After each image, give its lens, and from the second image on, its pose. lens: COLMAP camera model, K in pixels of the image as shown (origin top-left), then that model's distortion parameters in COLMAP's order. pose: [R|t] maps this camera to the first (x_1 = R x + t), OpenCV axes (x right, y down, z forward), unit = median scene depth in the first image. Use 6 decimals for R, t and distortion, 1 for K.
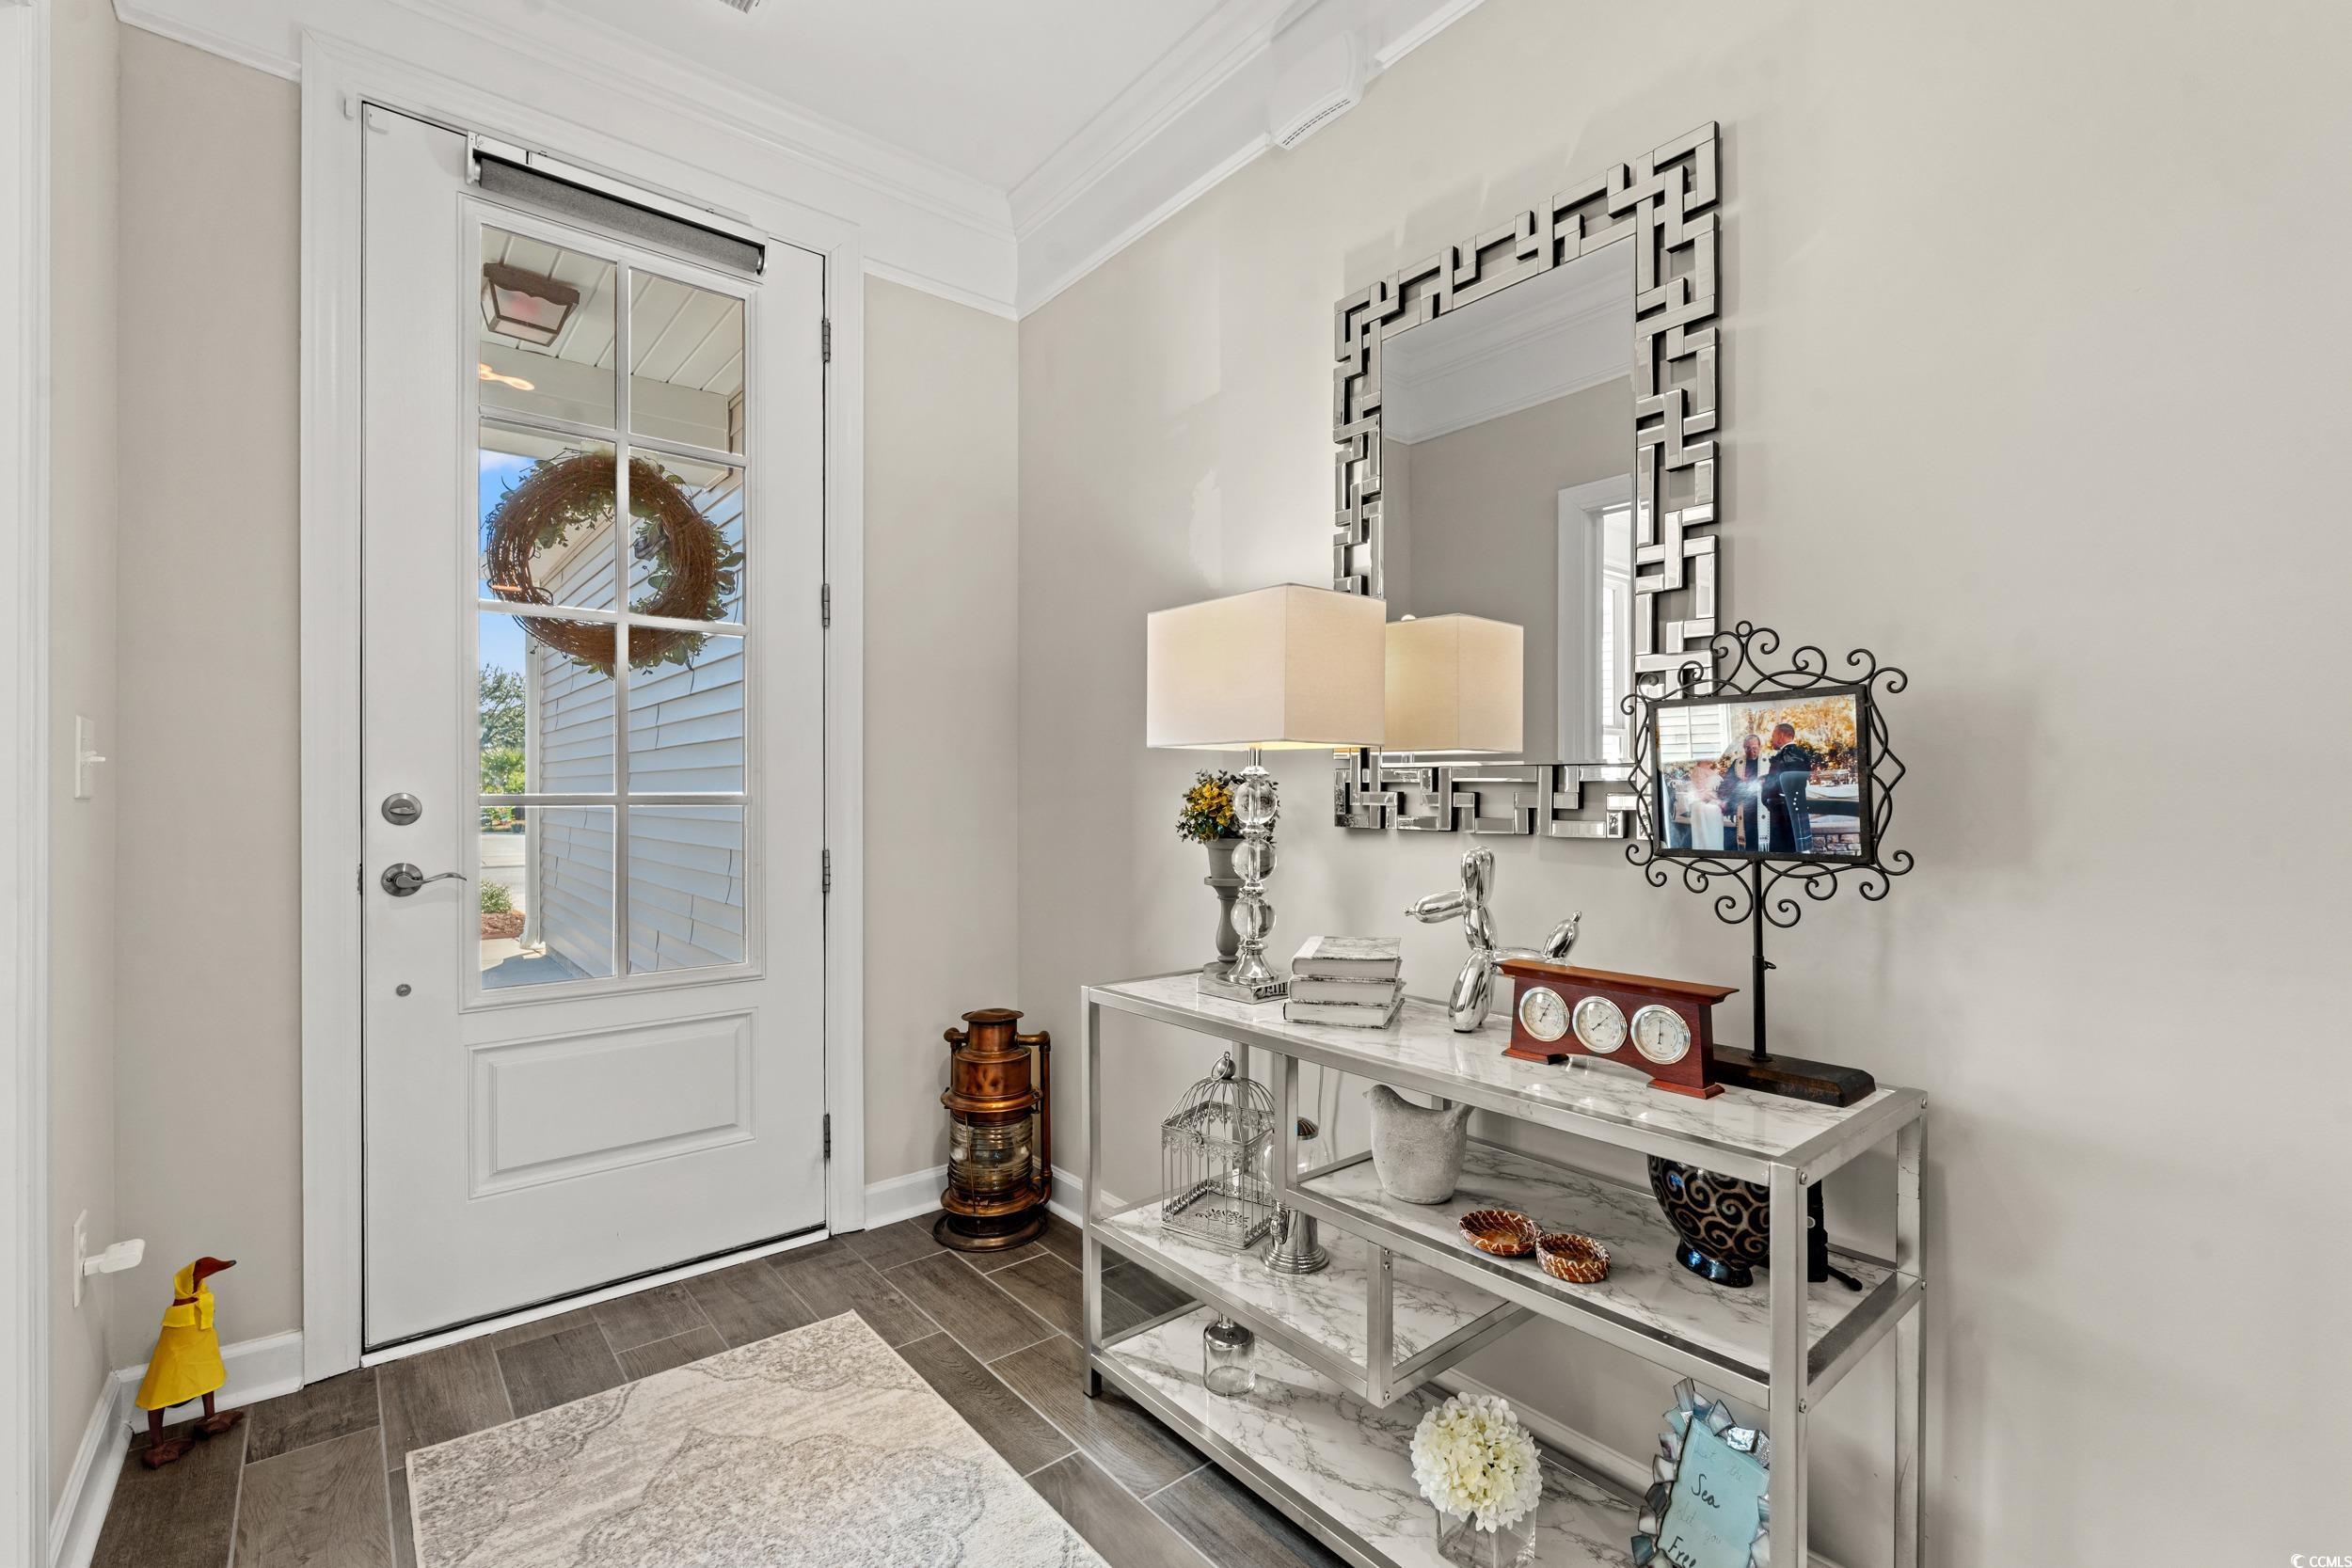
lens RADIAL K [[1028.4, 0, 1178.8], [0, 1028.4, 779.5], [0, 0, 1]] dist [-0.003889, 0.000091]
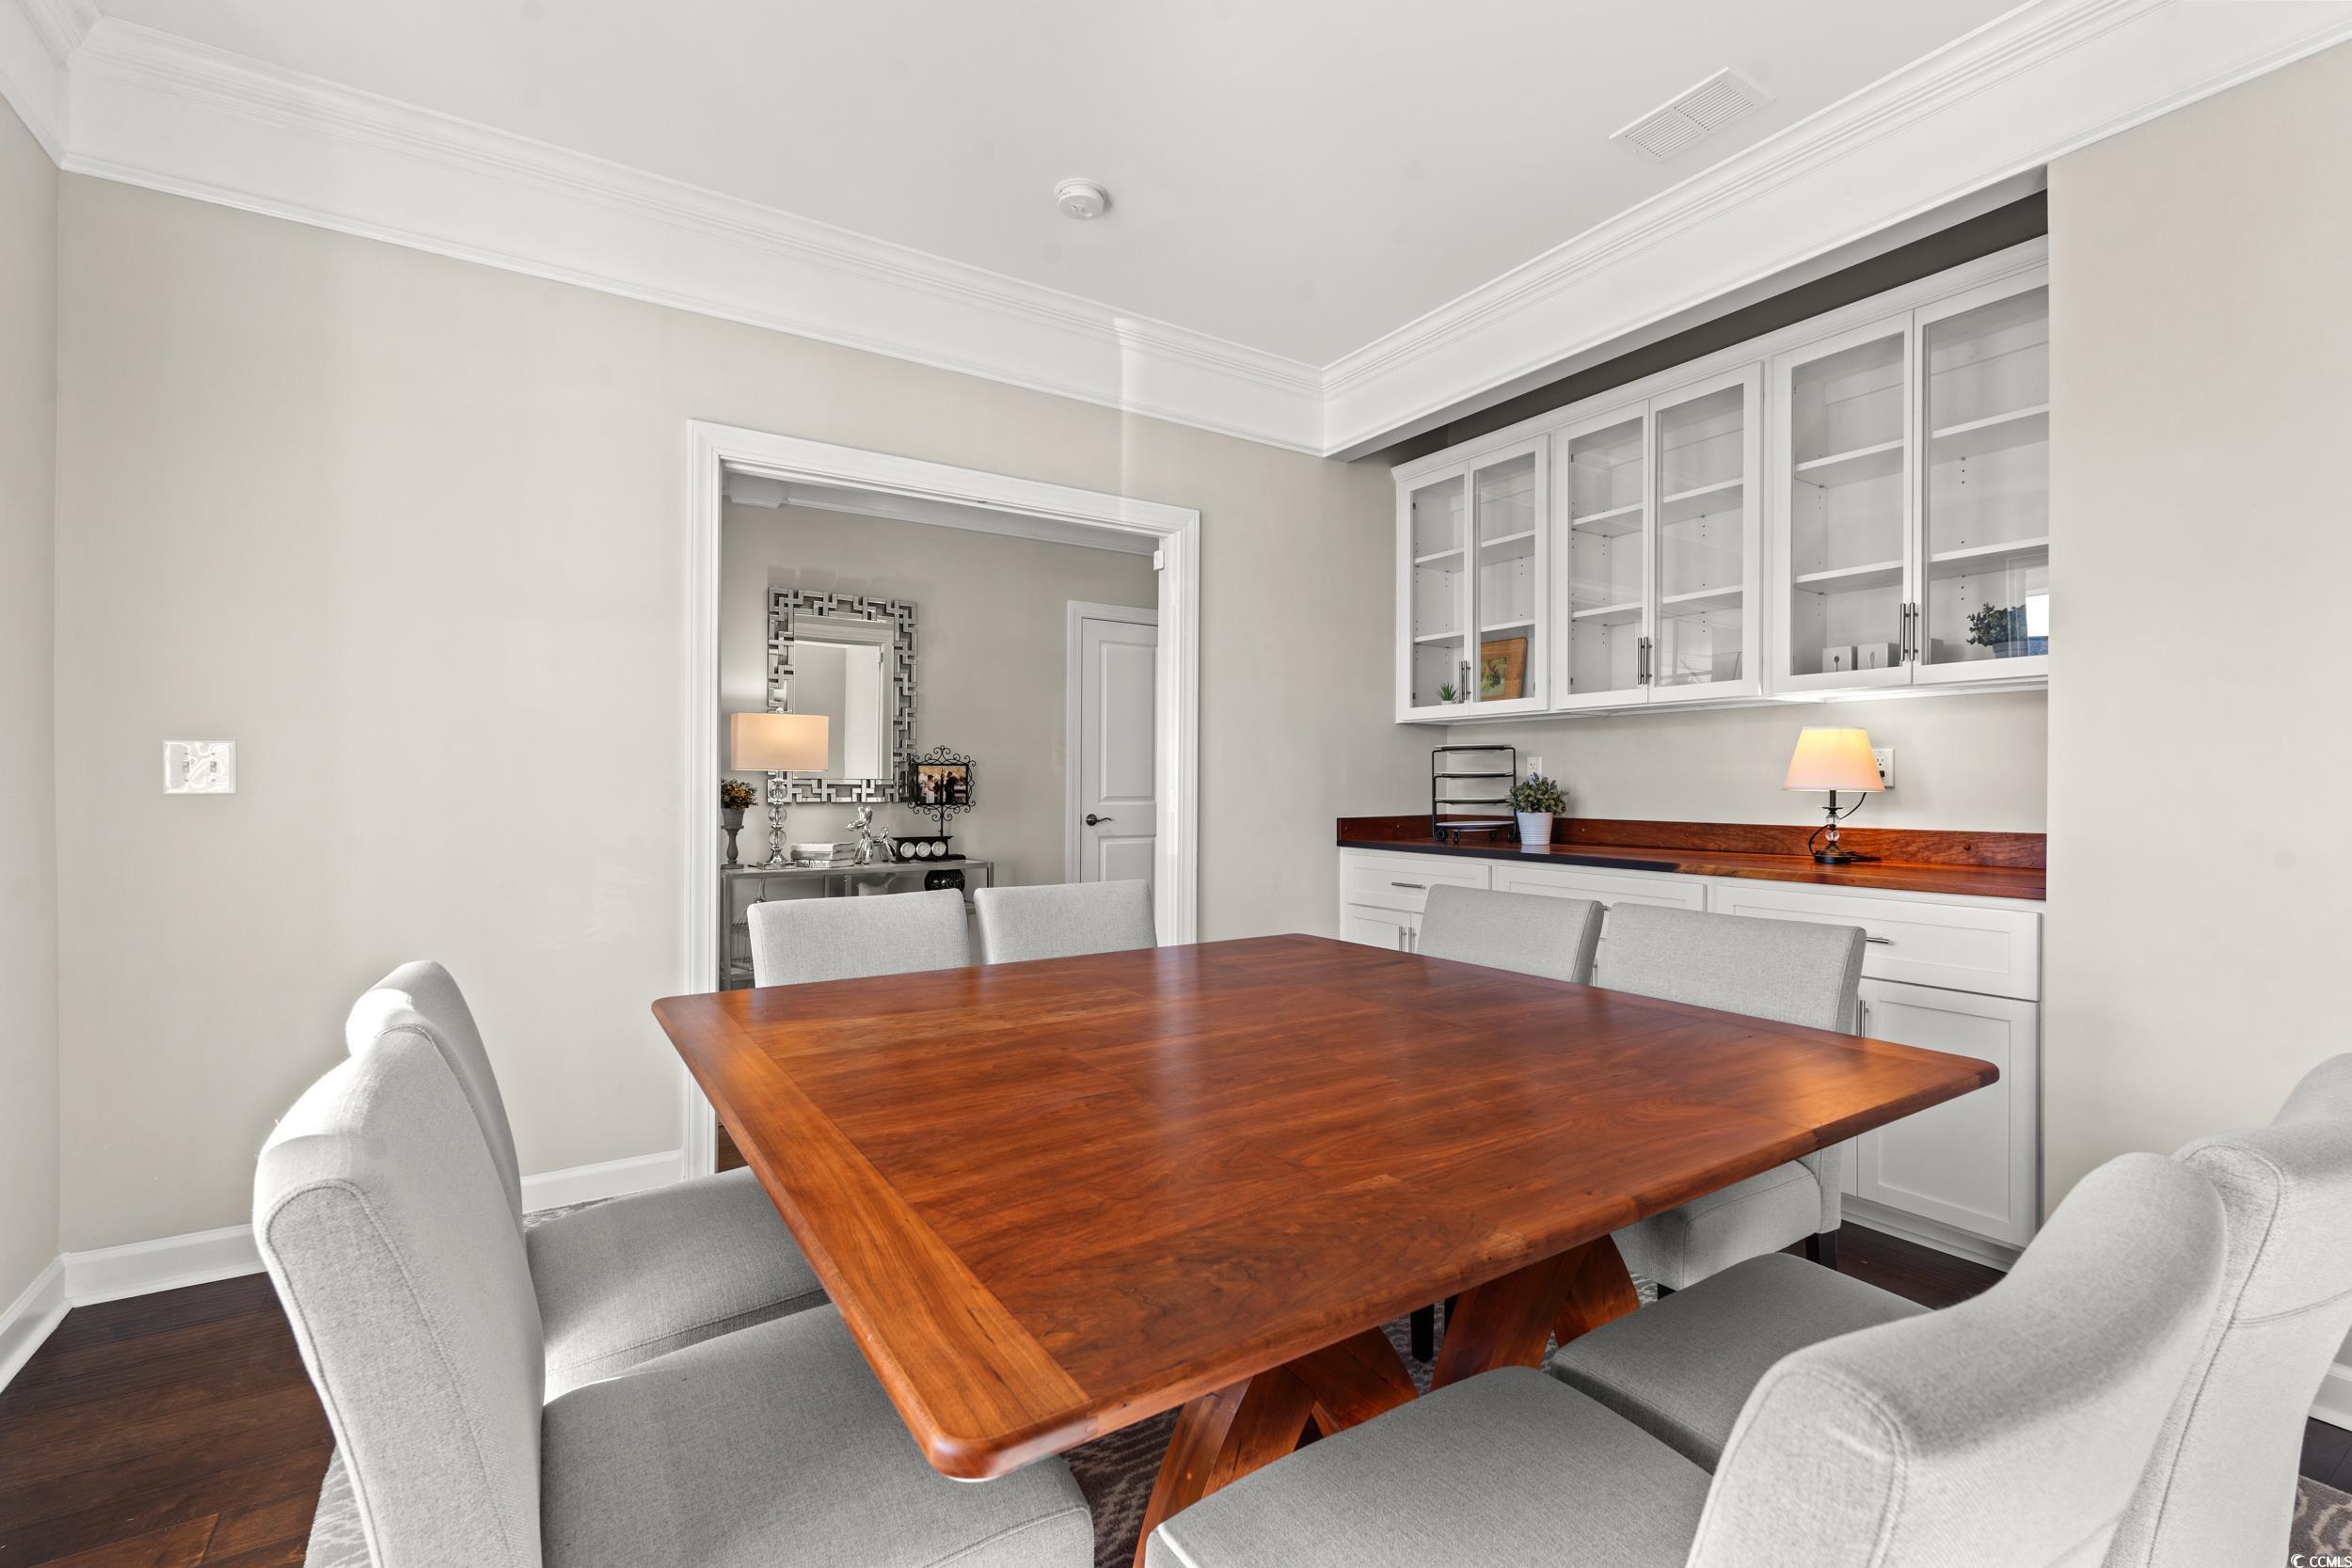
lens RADIAL K [[1028.4, 0, 1177.7], [0, 1028.4, 784.4], [0, 0, 1]] dist [-0.003889, 0.000091]
pose [[0.123011, 0.000301, 0.992405, -3.246609], [-0.016175, 0.999868, 0.001701, -0.023384], [-0.992273, -0.016262, 0.123000, -0.406315]]
